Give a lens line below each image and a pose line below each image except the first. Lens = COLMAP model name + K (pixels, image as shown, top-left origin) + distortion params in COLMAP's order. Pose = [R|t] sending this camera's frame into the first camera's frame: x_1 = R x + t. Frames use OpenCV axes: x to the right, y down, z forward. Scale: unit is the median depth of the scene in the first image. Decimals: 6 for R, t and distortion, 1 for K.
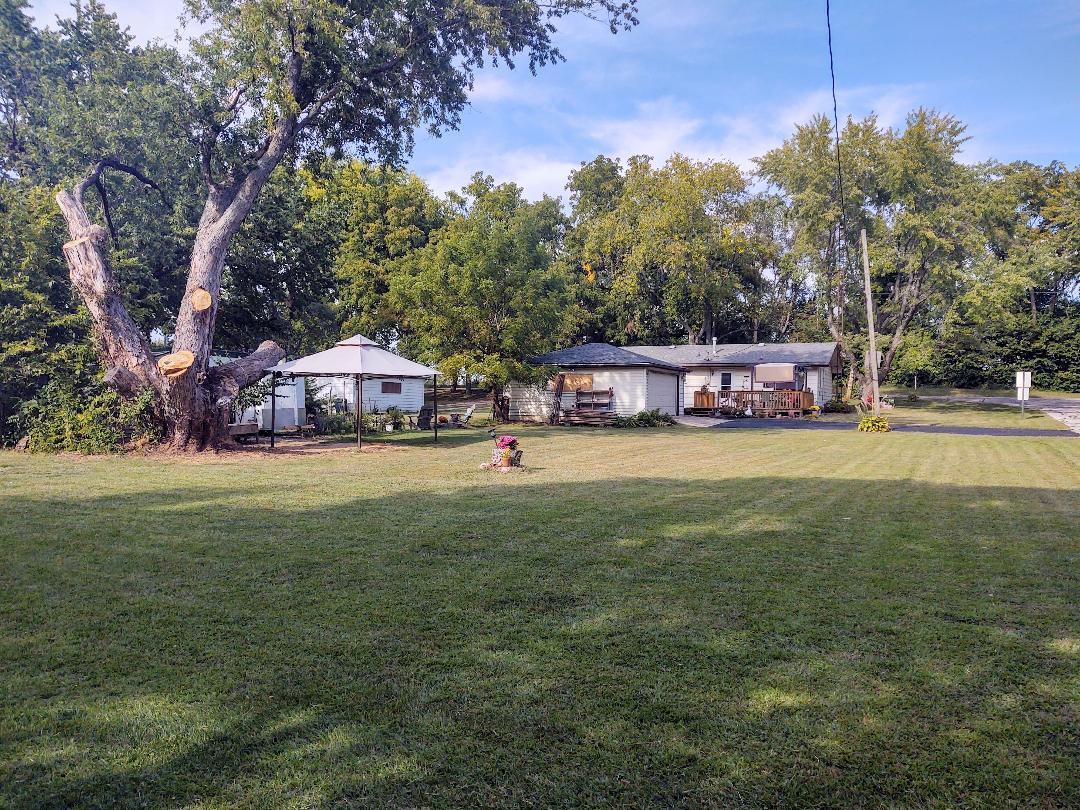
lens RADIAL K [[827.9, 0, 540.0], [0, 827.9, 405.0], [0, 0, 1]] dist [0.005646, 0.001019]
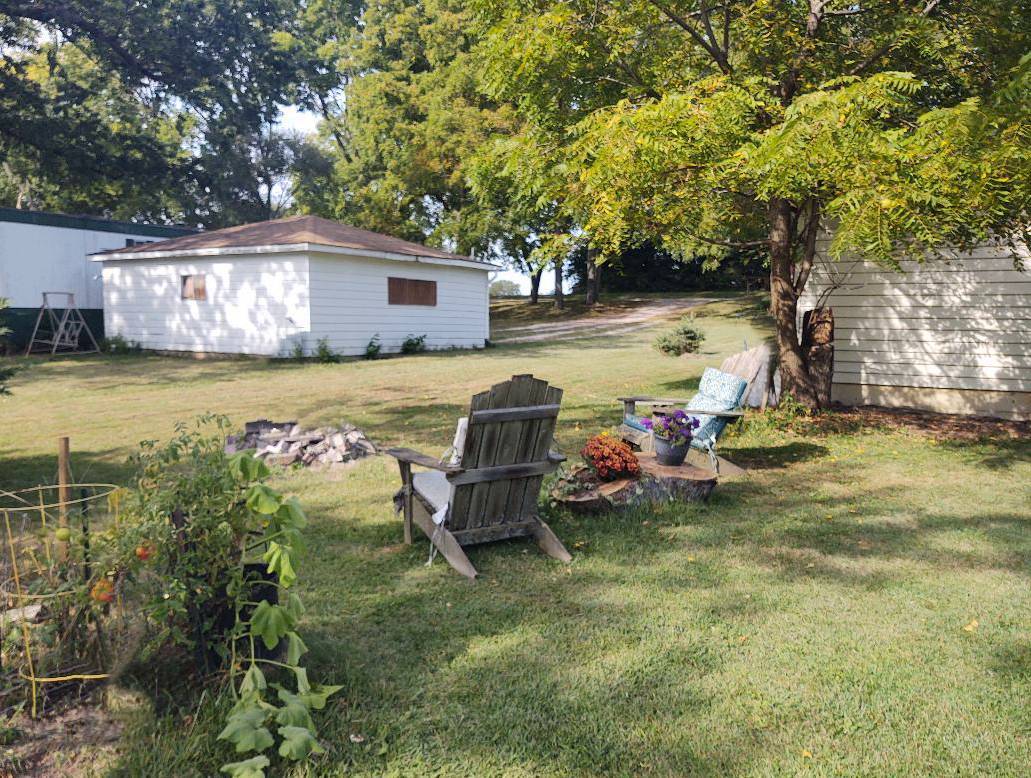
lens RADIAL K [[790.4, 0, 515.5], [0, 790.4, 389.0], [0, 0, 1]] dist [0.005646, 0.001019]
pose [[0.994537, 0.009180, -0.103984, -0.062687], [-0.000191, 0.996284, 0.086130, -0.004410], [0.104389, -0.085640, 0.990843, 0.445018]]
